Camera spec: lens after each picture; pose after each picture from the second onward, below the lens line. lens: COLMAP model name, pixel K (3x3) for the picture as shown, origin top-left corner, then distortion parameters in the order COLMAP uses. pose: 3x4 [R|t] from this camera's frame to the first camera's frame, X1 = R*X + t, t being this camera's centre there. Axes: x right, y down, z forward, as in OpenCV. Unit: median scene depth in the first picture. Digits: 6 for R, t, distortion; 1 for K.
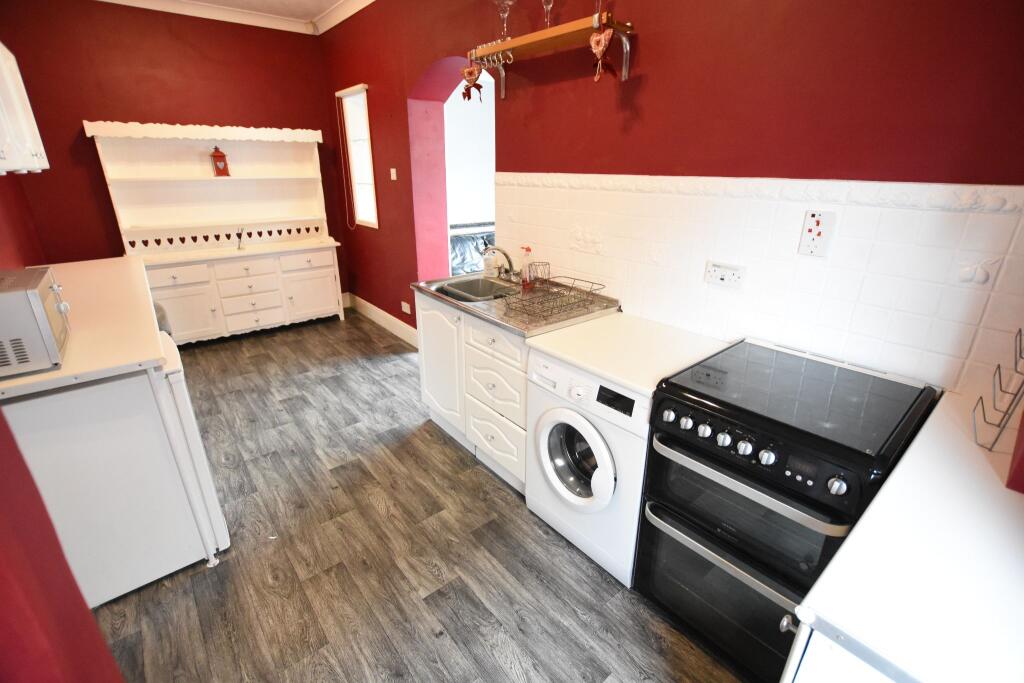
lens RADIAL K [[449.1, 0, 516.7], [0, 449.1, 336.1], [0, 0, 1]] dist [-0.021655, -0.000331]
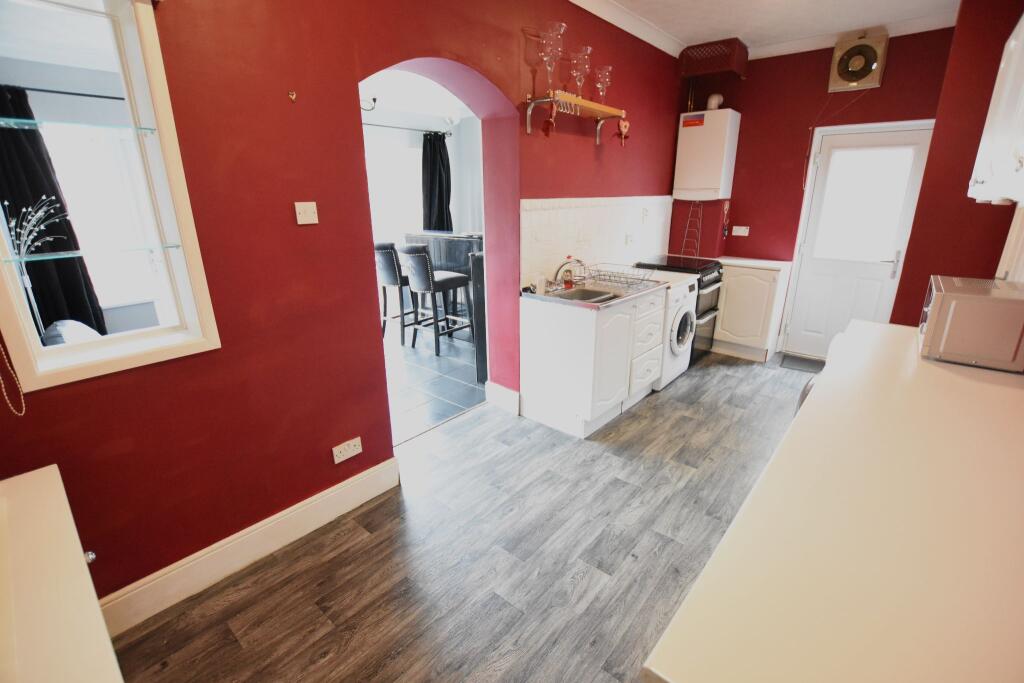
lens RADIAL K [[449.1, 0, 516.4], [0, 449.1, 336.5], [0, 0, 1]] dist [-0.021655, -0.000331]
pose [[-0.150523, -0.303611, 0.940831, -1.110210], [0.358133, 0.870287, 0.338143, -0.436616], [-0.921457, 0.387841, -0.022265, 1.135469]]
